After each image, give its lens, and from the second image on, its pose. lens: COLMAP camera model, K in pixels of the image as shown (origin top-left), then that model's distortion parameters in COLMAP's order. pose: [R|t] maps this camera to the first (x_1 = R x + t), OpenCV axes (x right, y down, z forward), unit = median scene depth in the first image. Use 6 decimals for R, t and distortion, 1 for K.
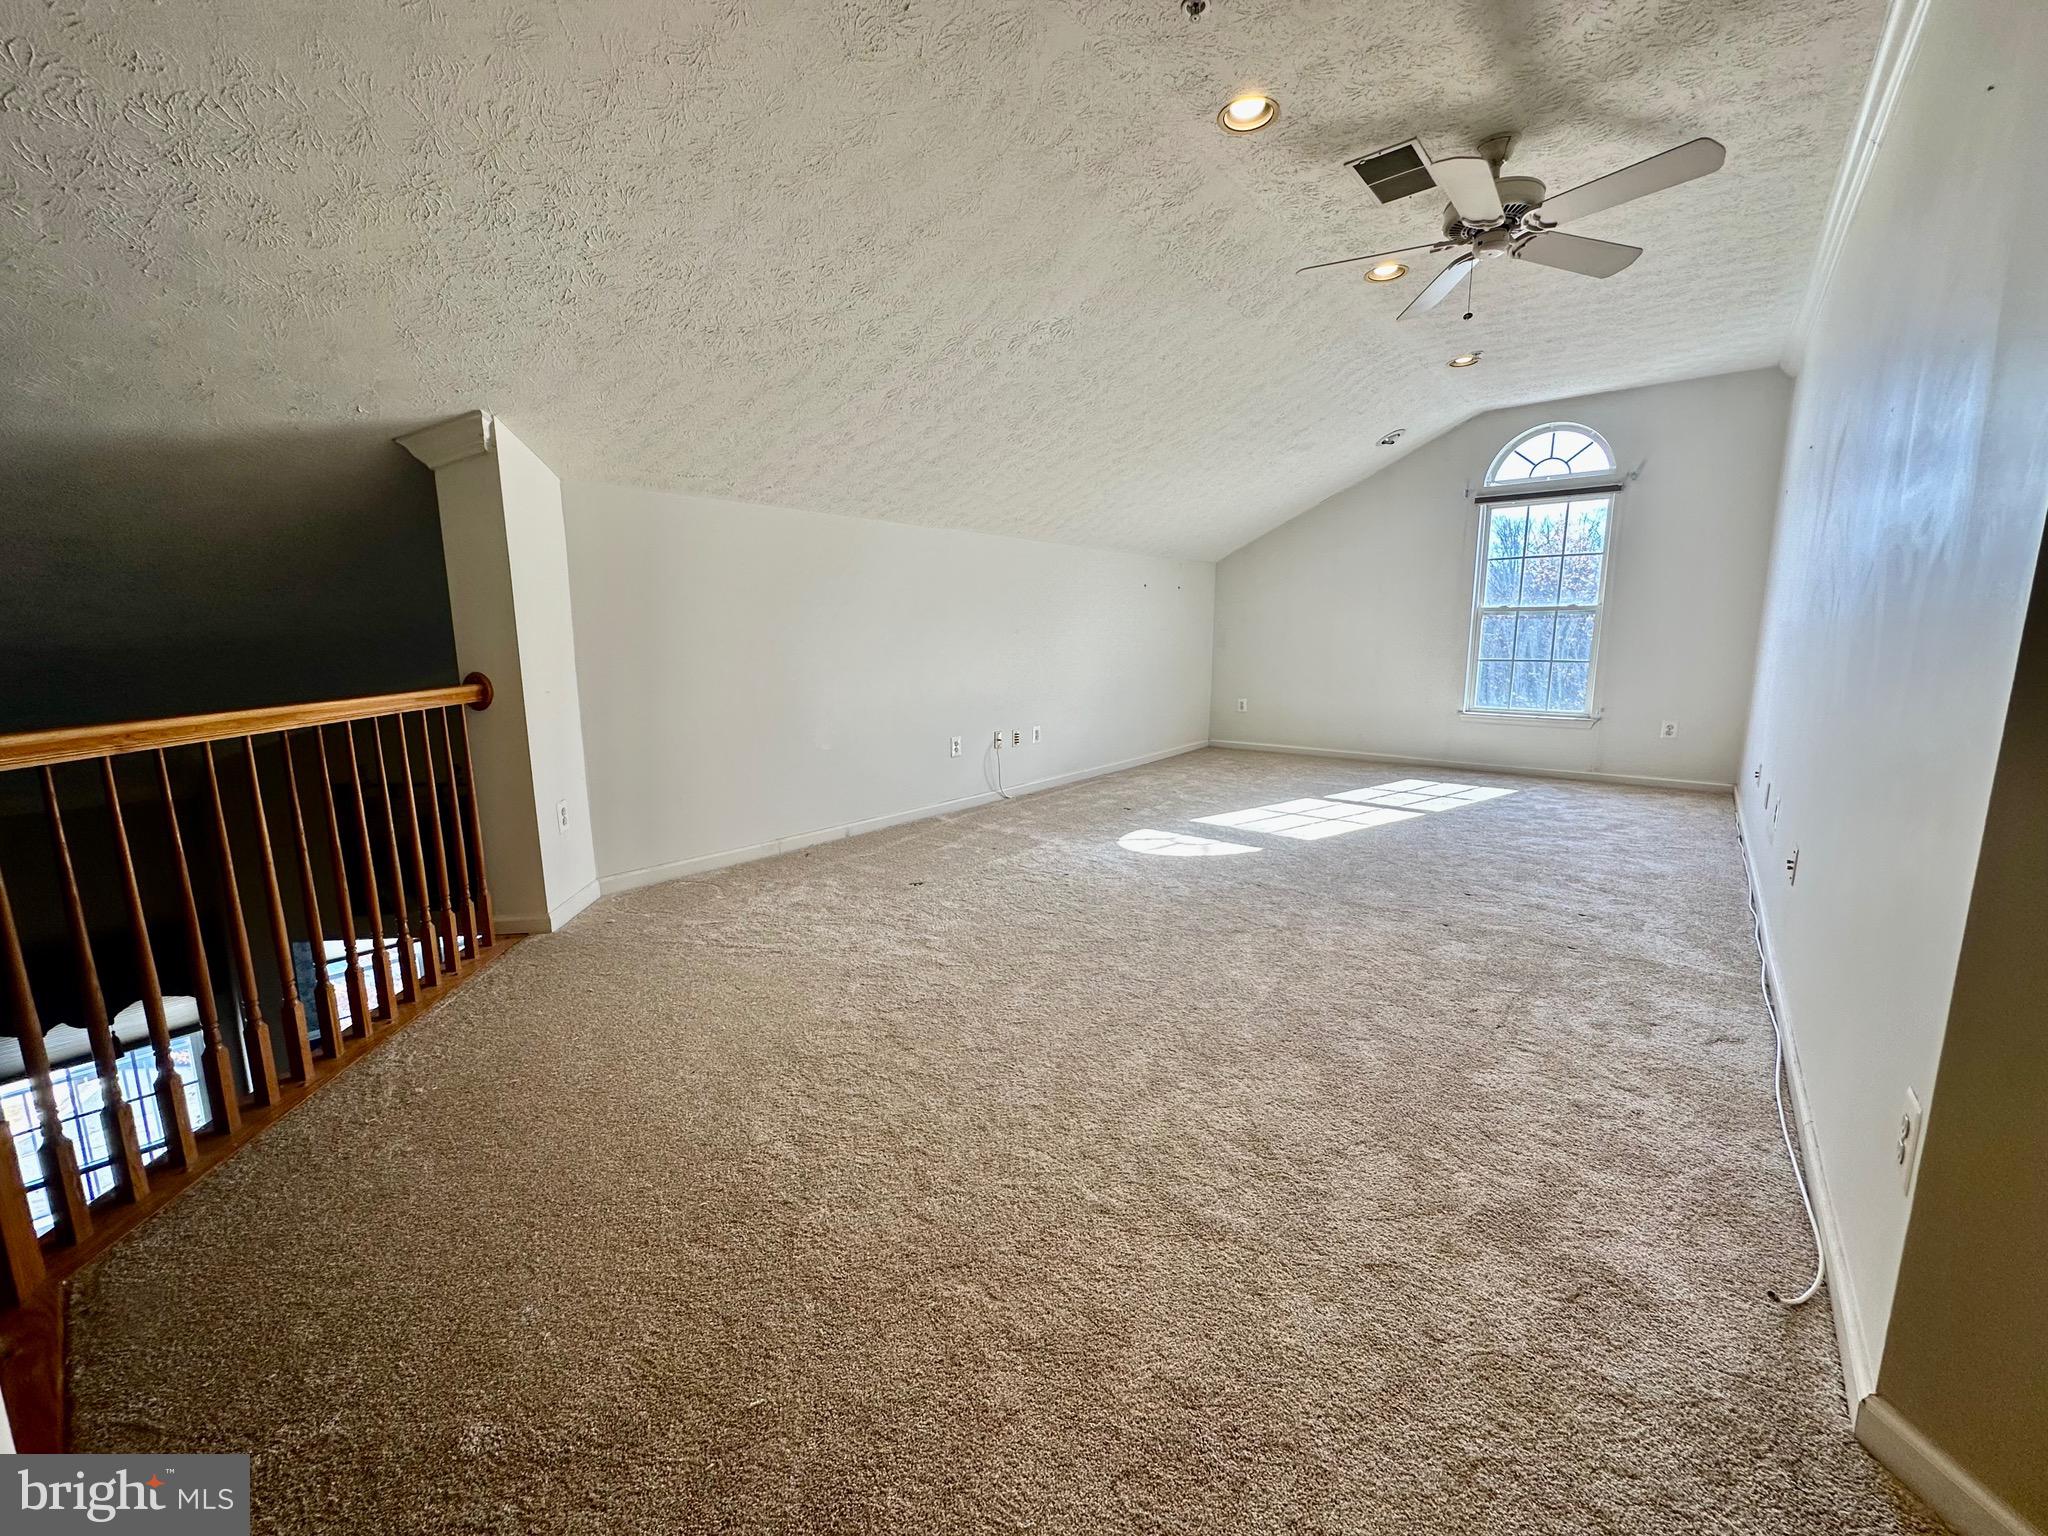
lens RADIAL K [[820.4, 0, 1028.3], [0, 820.4, 768.3], [0, 0, 1]] dist [-0.003985, 0.000862]
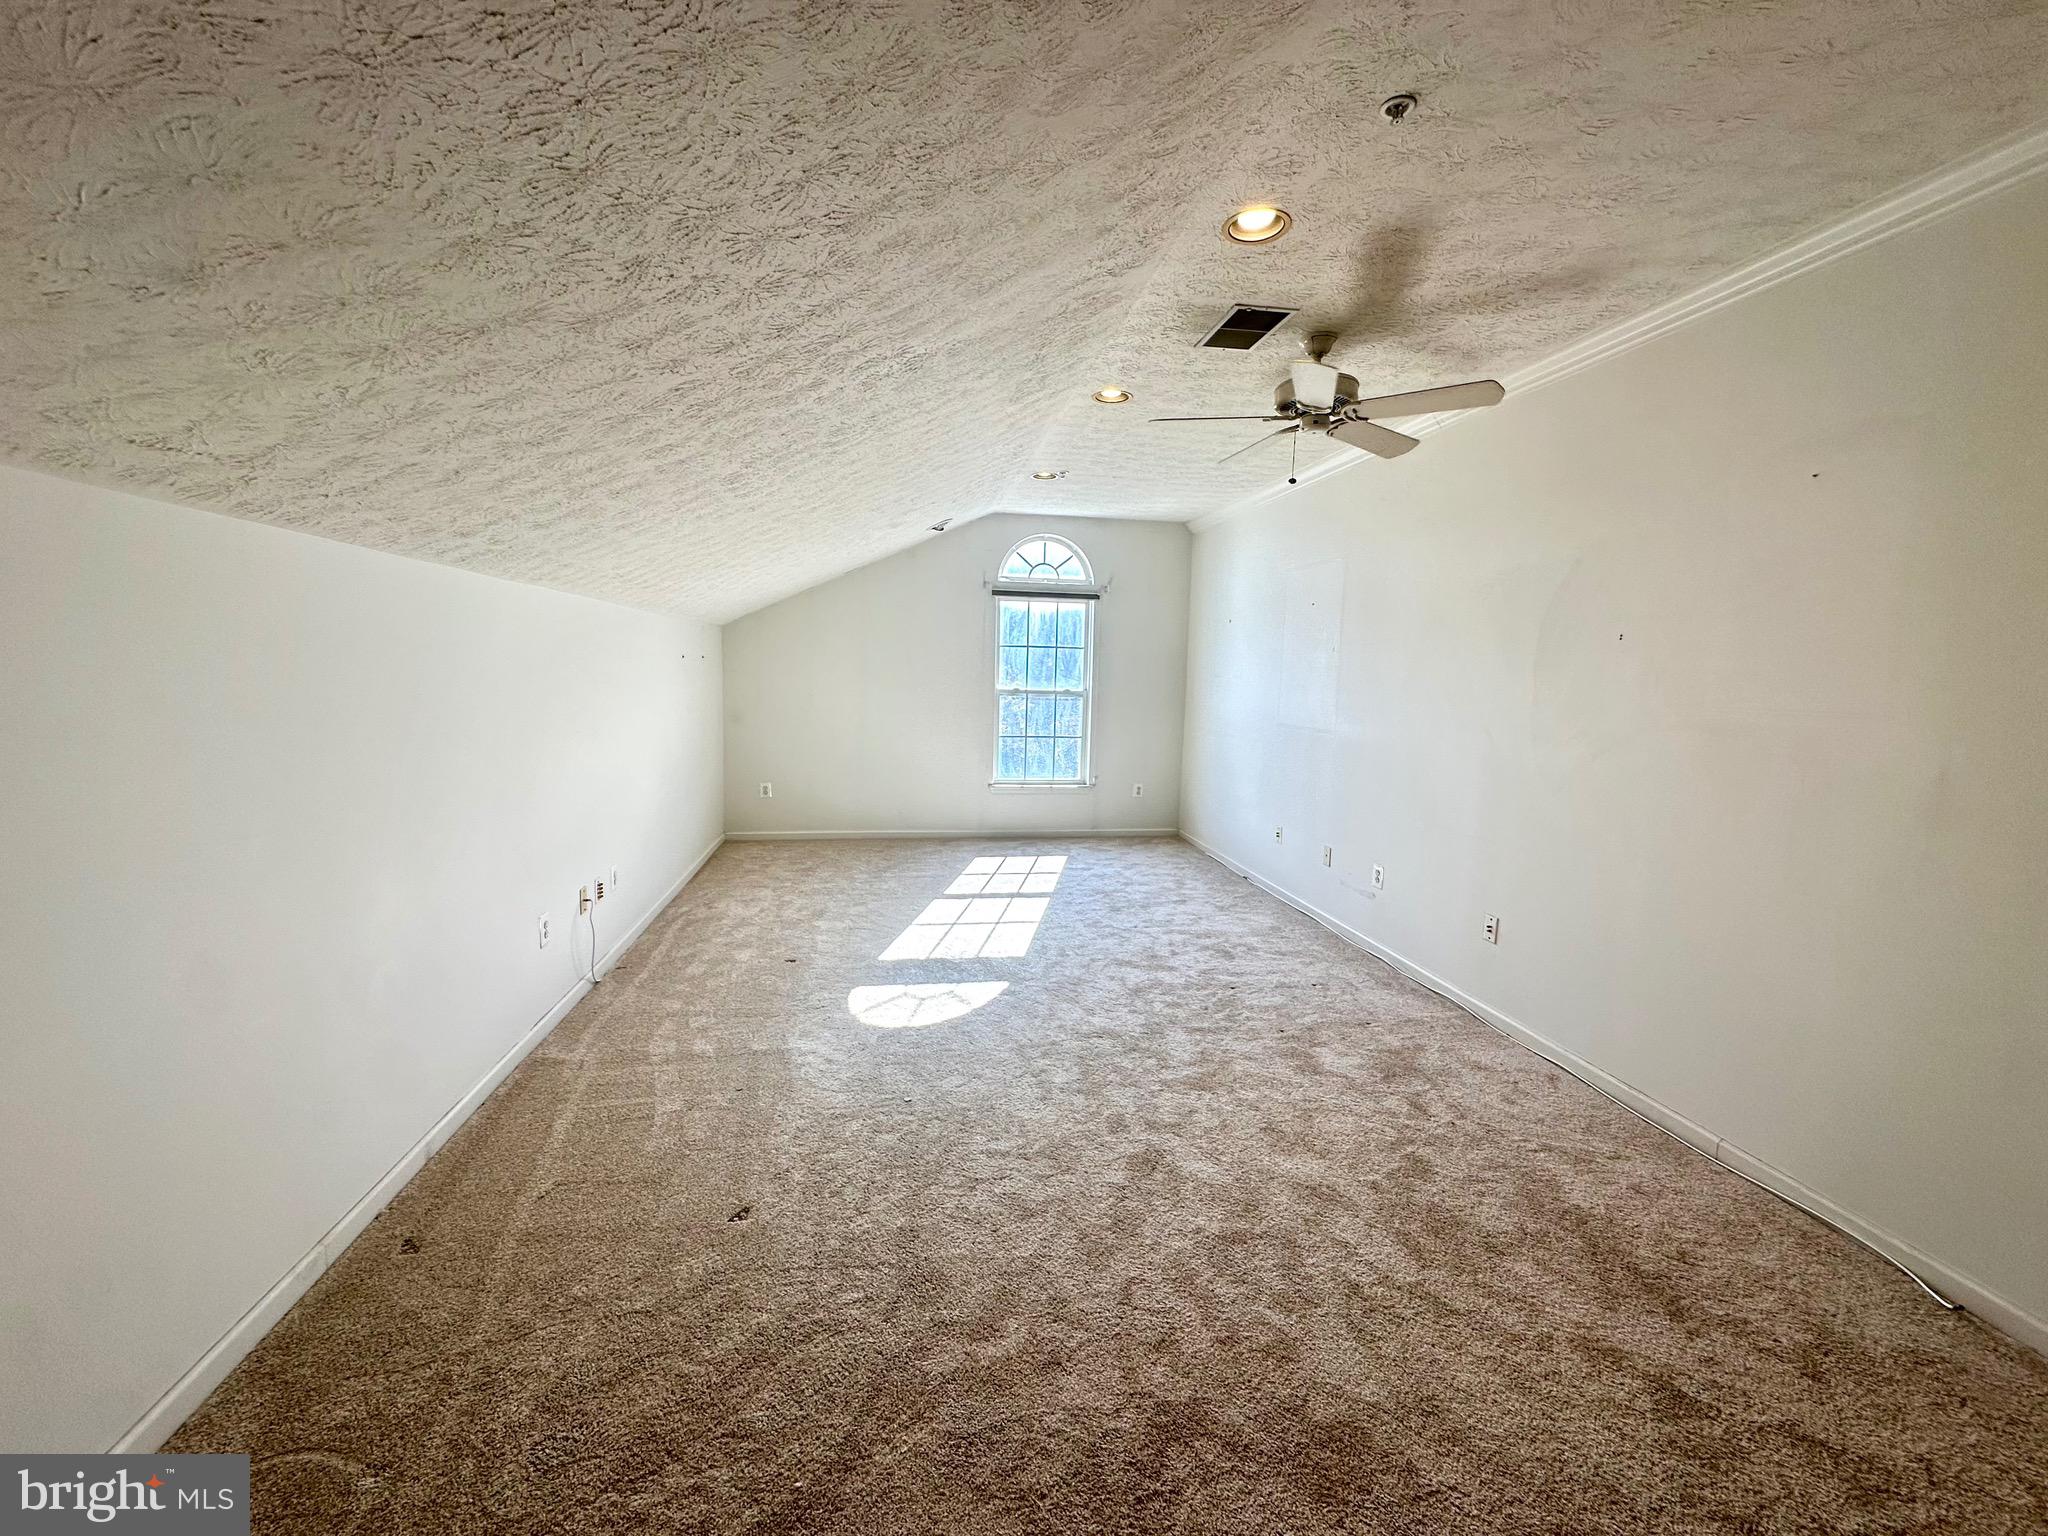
lens RADIAL K [[820.4, 0, 1023.6], [0, 820.4, 764.8], [0, 0, 1]] dist [-0.003985, 0.000862]
pose [[0.666471, -0.065210, 0.742674, -0.313636], [0.096201, 0.995361, 0.001068, -0.120882], [-0.739299, 0.070734, 0.669652, 0.324432]]
